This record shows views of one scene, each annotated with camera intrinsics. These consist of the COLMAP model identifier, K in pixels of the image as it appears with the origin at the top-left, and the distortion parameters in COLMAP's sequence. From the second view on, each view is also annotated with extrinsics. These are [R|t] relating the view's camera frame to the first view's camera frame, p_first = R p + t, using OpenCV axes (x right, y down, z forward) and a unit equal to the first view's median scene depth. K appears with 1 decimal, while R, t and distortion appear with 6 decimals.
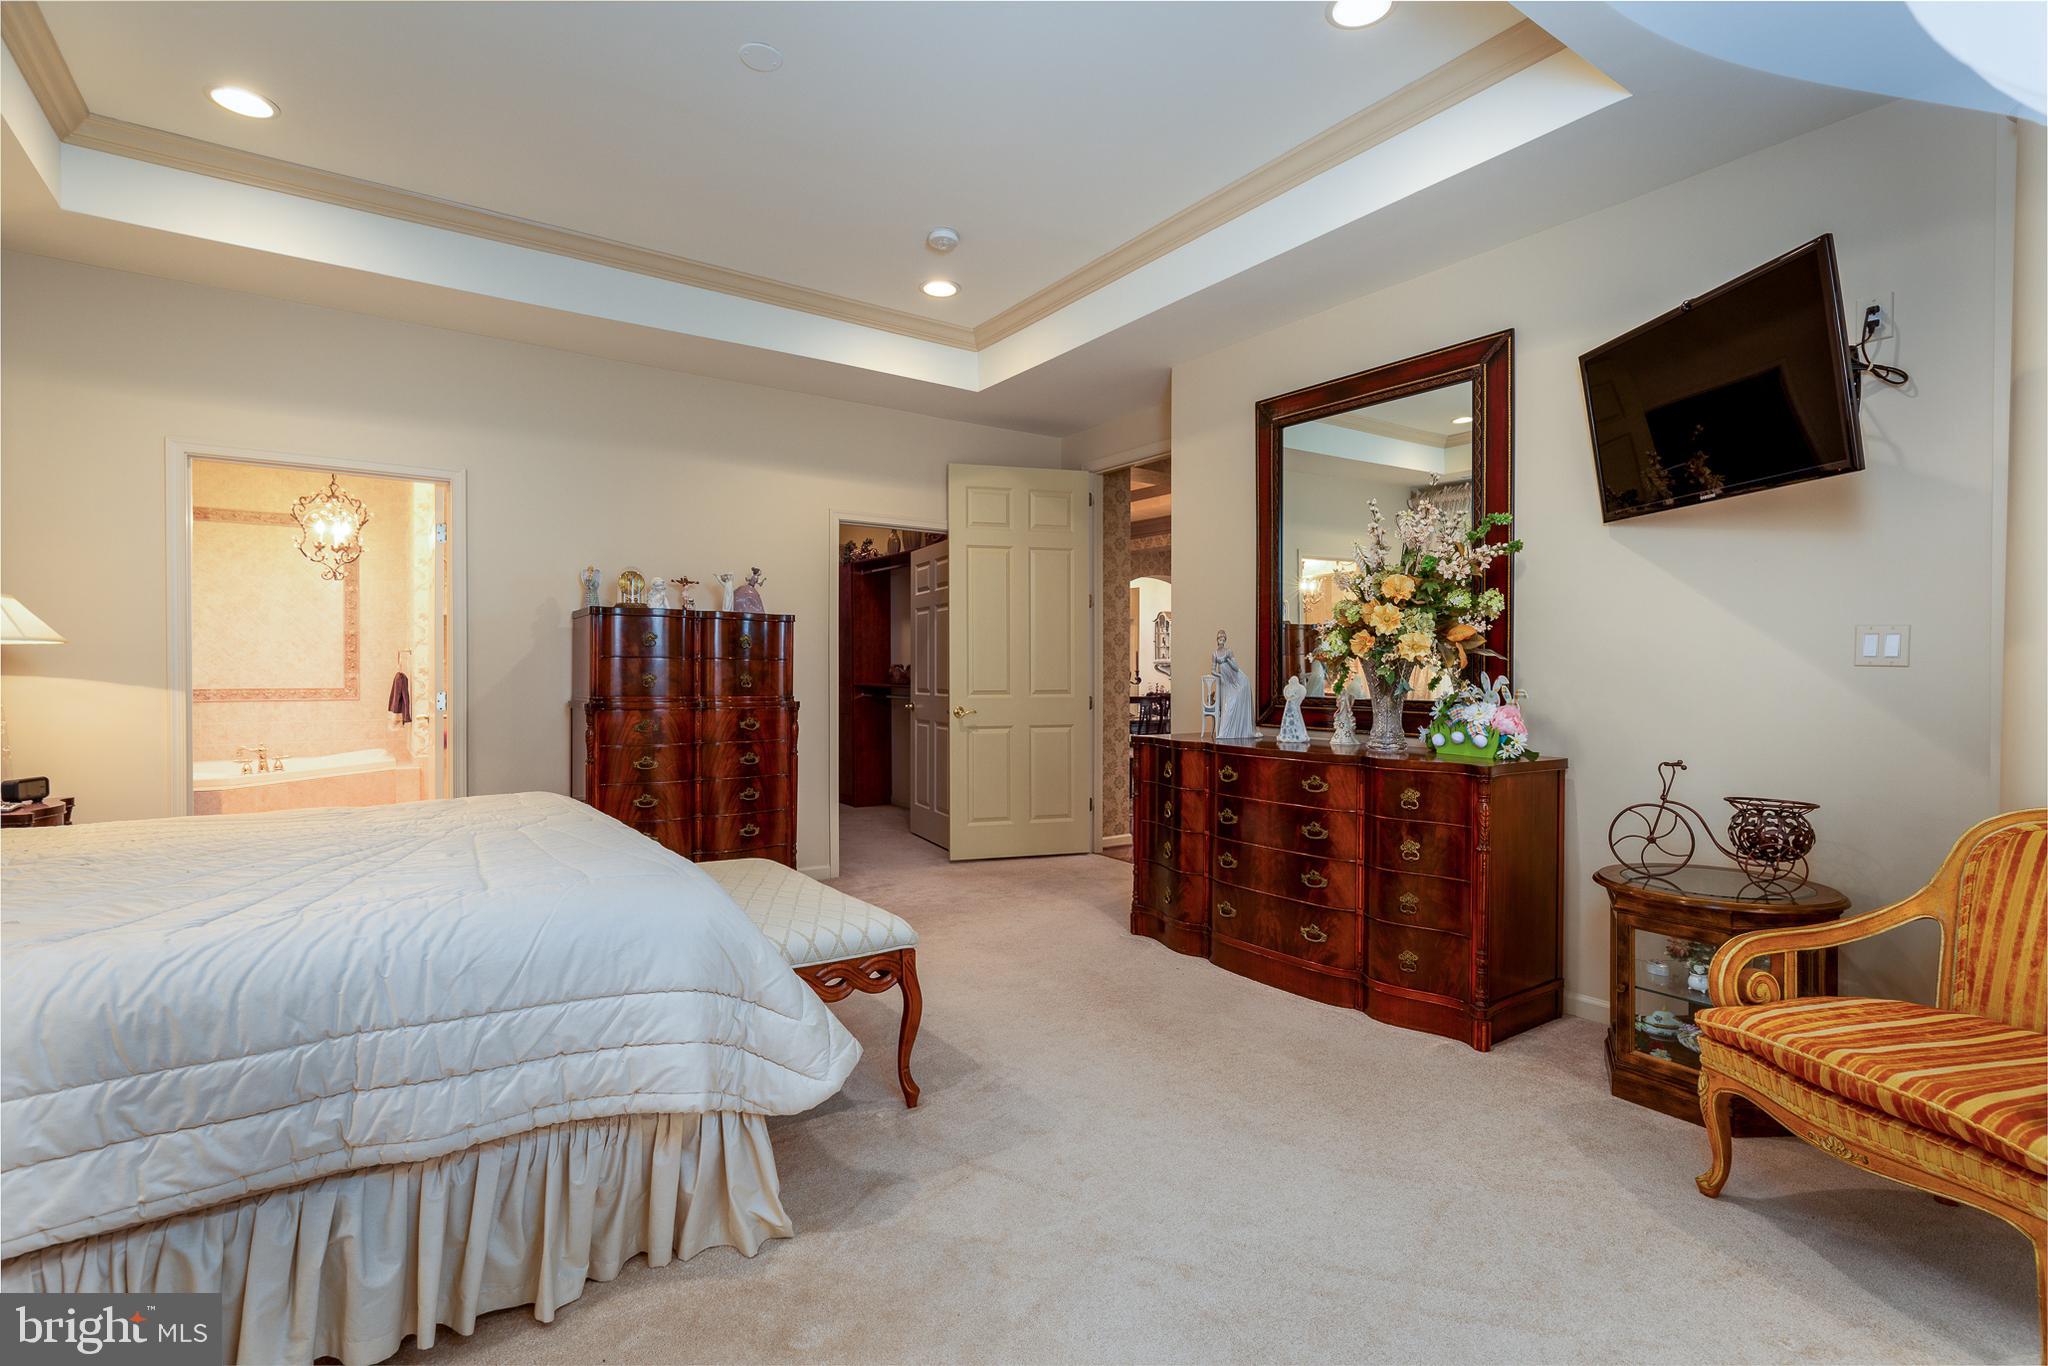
lens RADIAL K [[964.4, 0, 1028.5], [0, 964.4, 673.5], [0, 0, 1]] dist [0.000887, 0.001193]
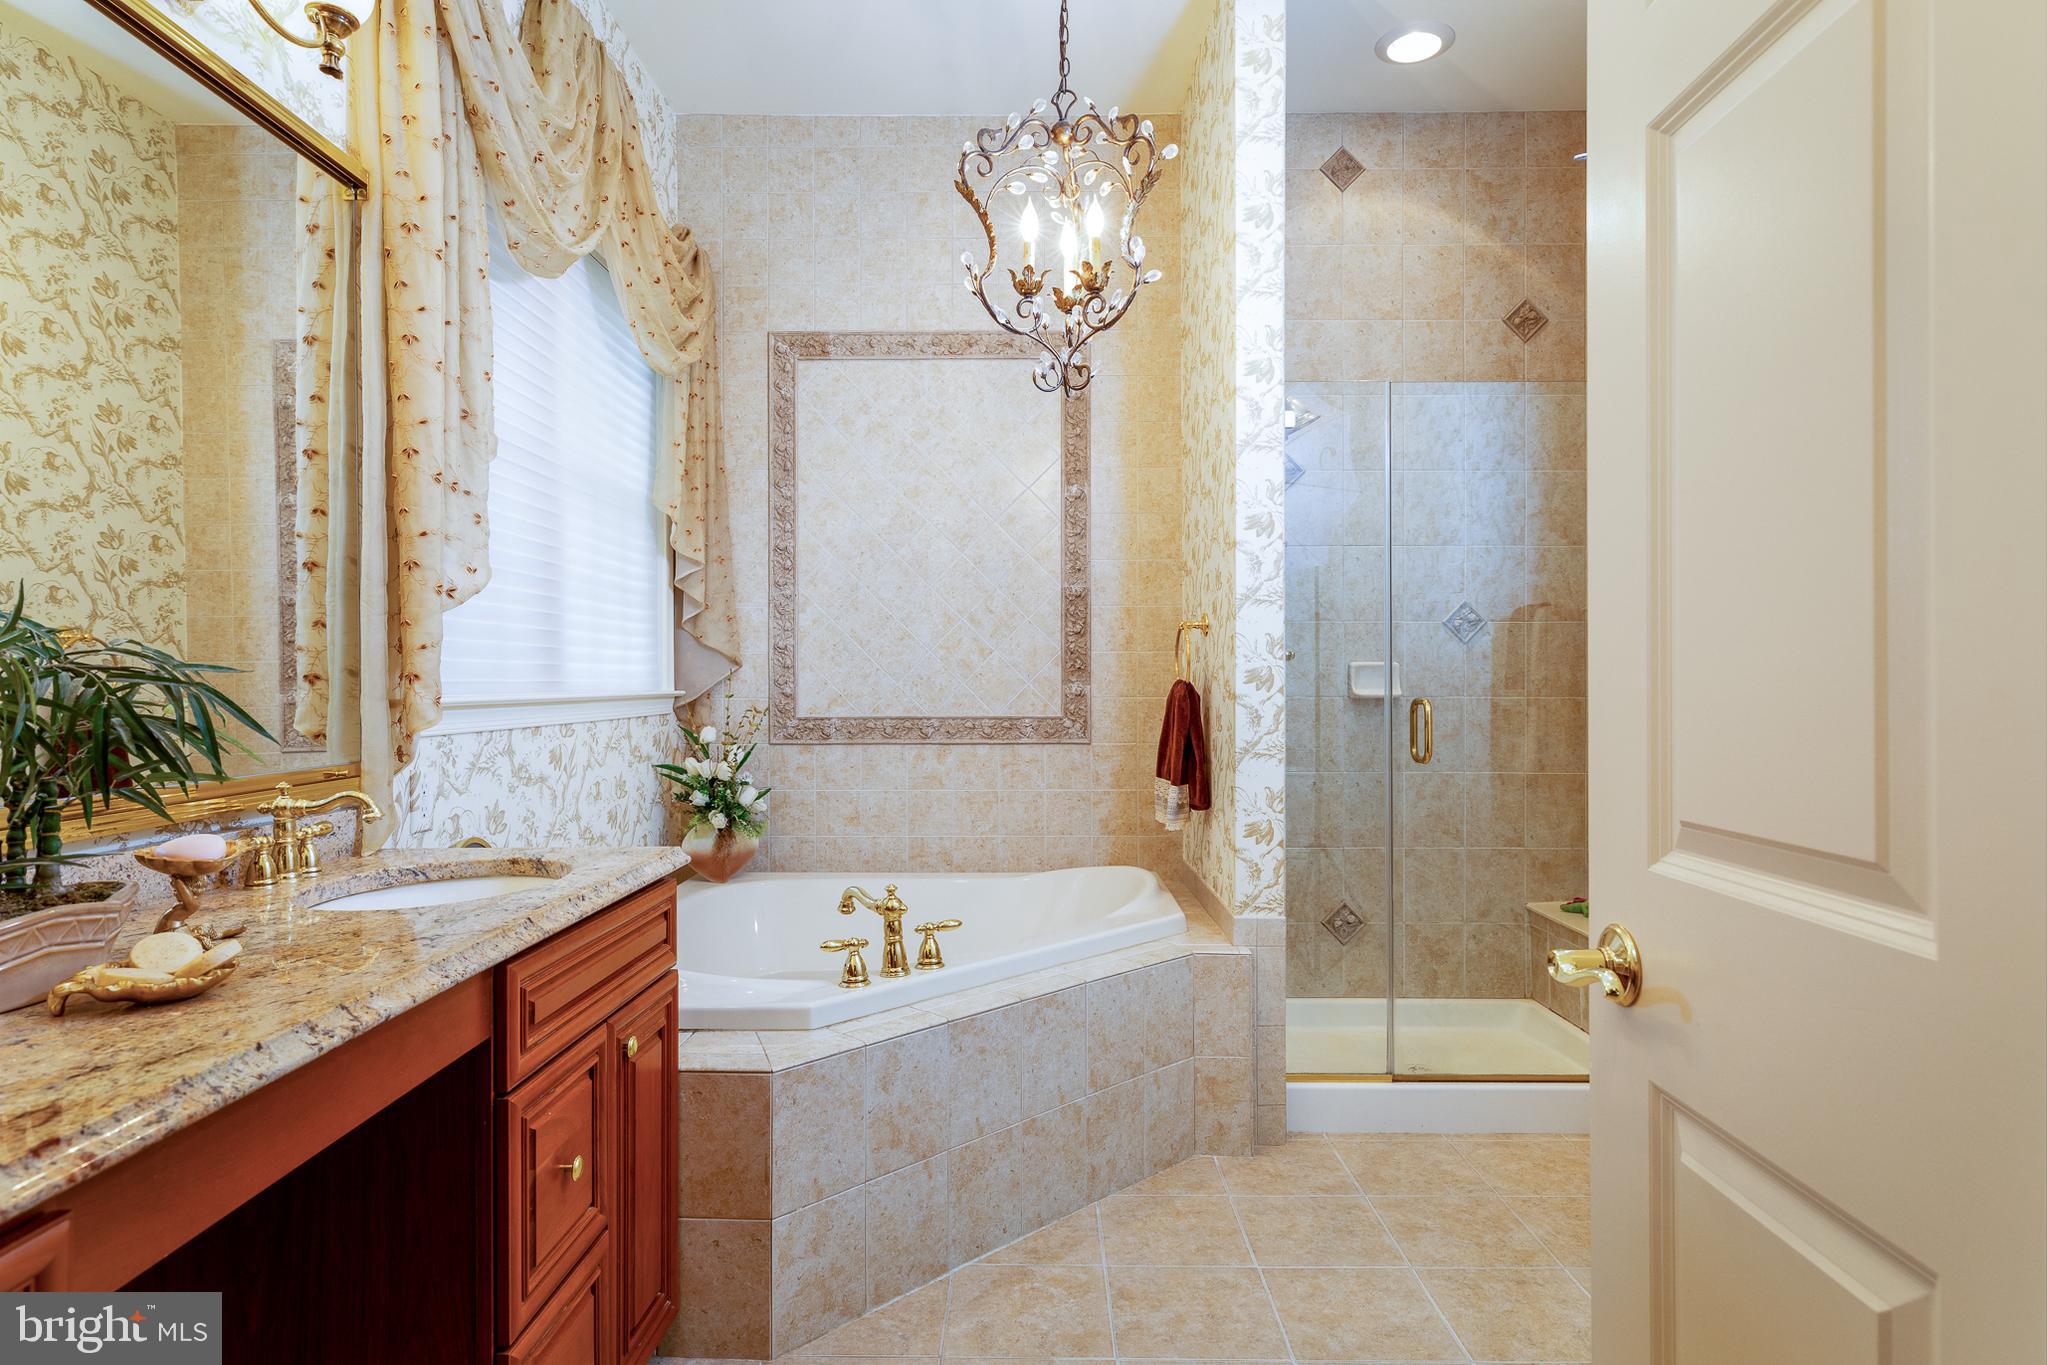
lens RADIAL K [[1094.6, 0, 1019.7], [0, 1094.6, 678.7], [0, 0, 1]] dist [-0.002385, -0.000251]
pose [[0.814700, -0.001748, -0.579880, -0.448945], [0.000423, 0.999997, -0.002420, -0.001015], [0.579883, 0.001727, 0.814698, 0.599752]]
